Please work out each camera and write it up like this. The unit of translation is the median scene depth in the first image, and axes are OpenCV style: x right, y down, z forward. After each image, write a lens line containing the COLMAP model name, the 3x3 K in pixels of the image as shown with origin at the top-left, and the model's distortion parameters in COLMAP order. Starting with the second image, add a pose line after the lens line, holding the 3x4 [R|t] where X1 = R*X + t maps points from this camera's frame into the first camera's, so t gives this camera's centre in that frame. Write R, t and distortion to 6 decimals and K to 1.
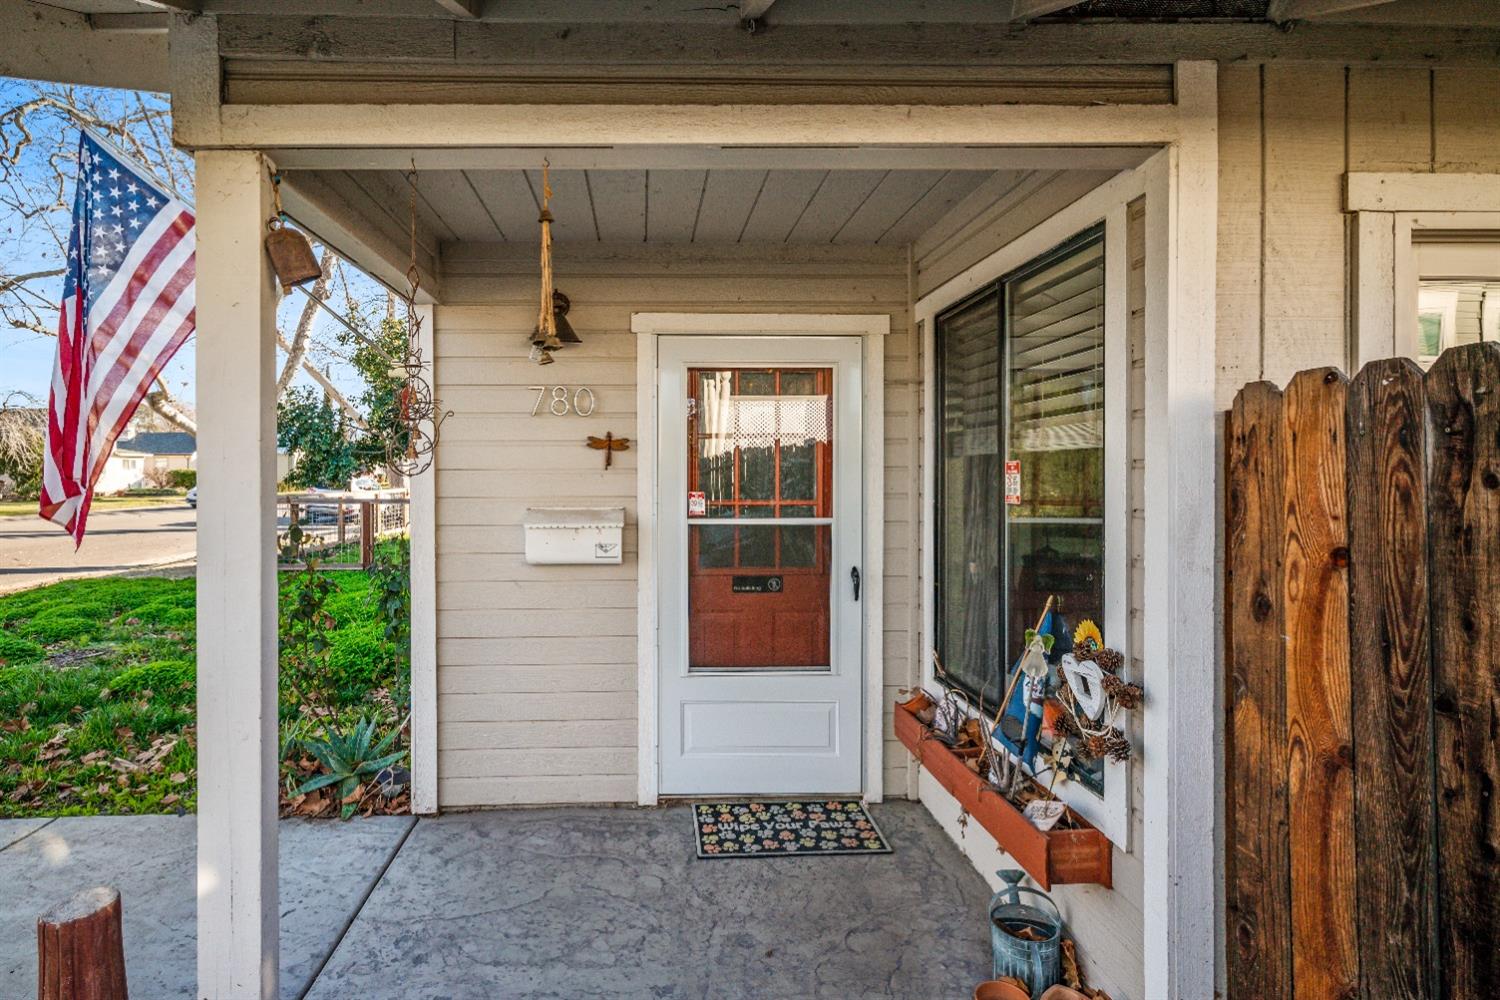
lens RADIAL K [[775.1, 0, 750.0], [0, 775.1, 474.1], [0, 0, 1]] dist [-0.000299, -0.000062]
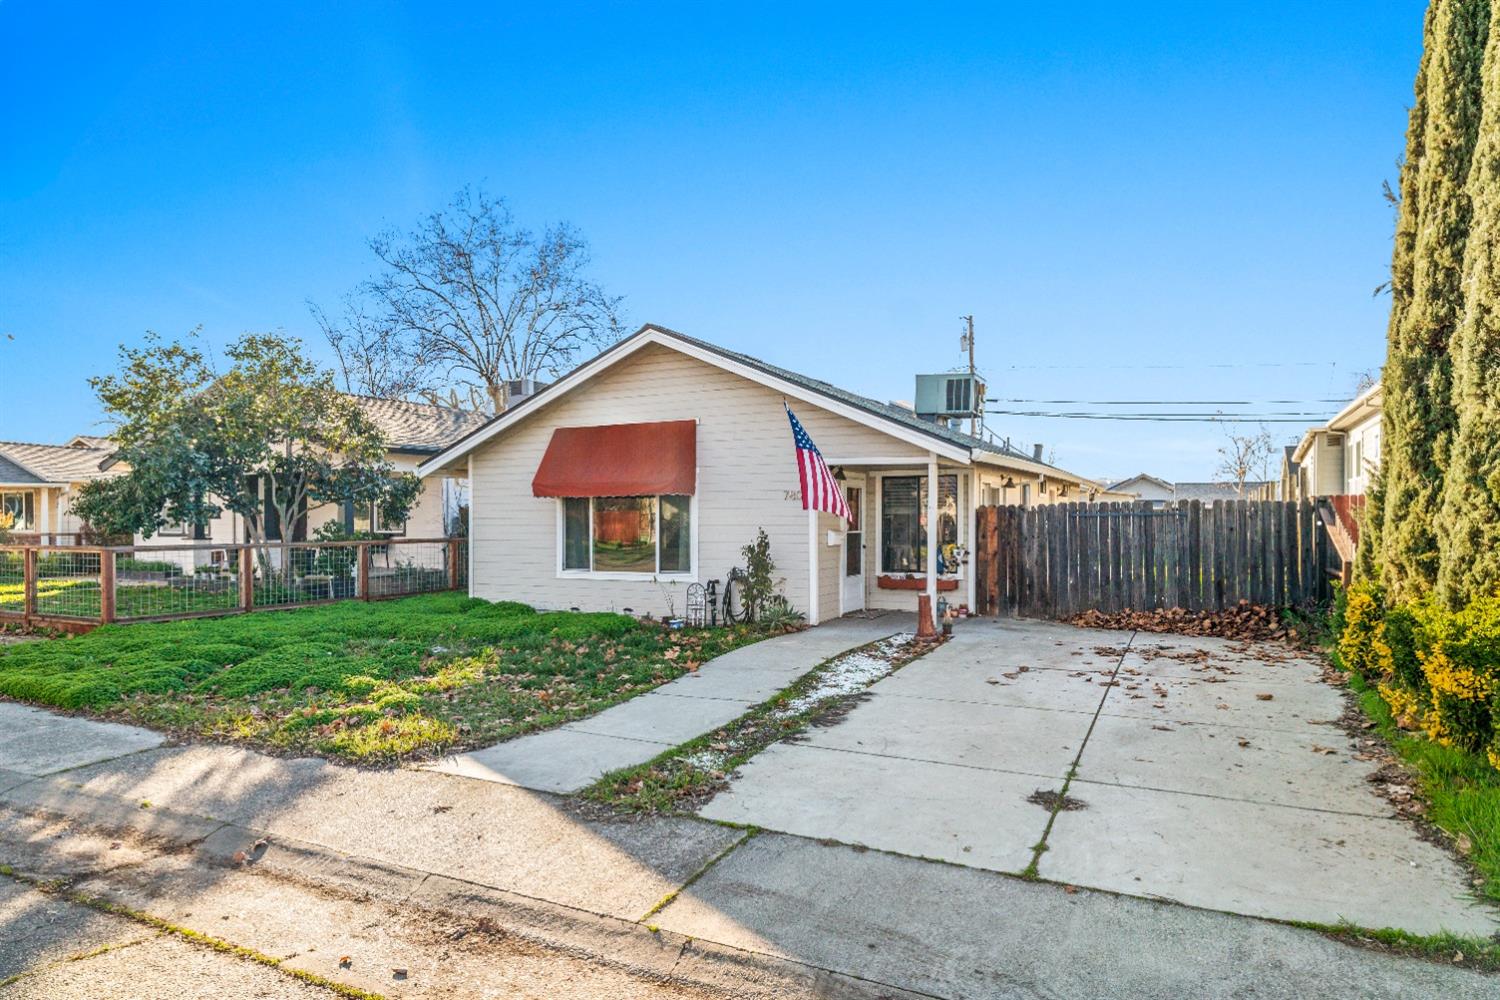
lens RADIAL K [[872.5, 0, 750.0], [0, 872.5, 500.0], [0, 0, 1]] dist [0.000059, -0.000006]
pose [[0.461888, 0.015226, 0.886808, -7.447547], [0.005344, 0.999787, -0.019949, -0.018779], [-0.886922, 0.013953, 0.461708, -0.813410]]
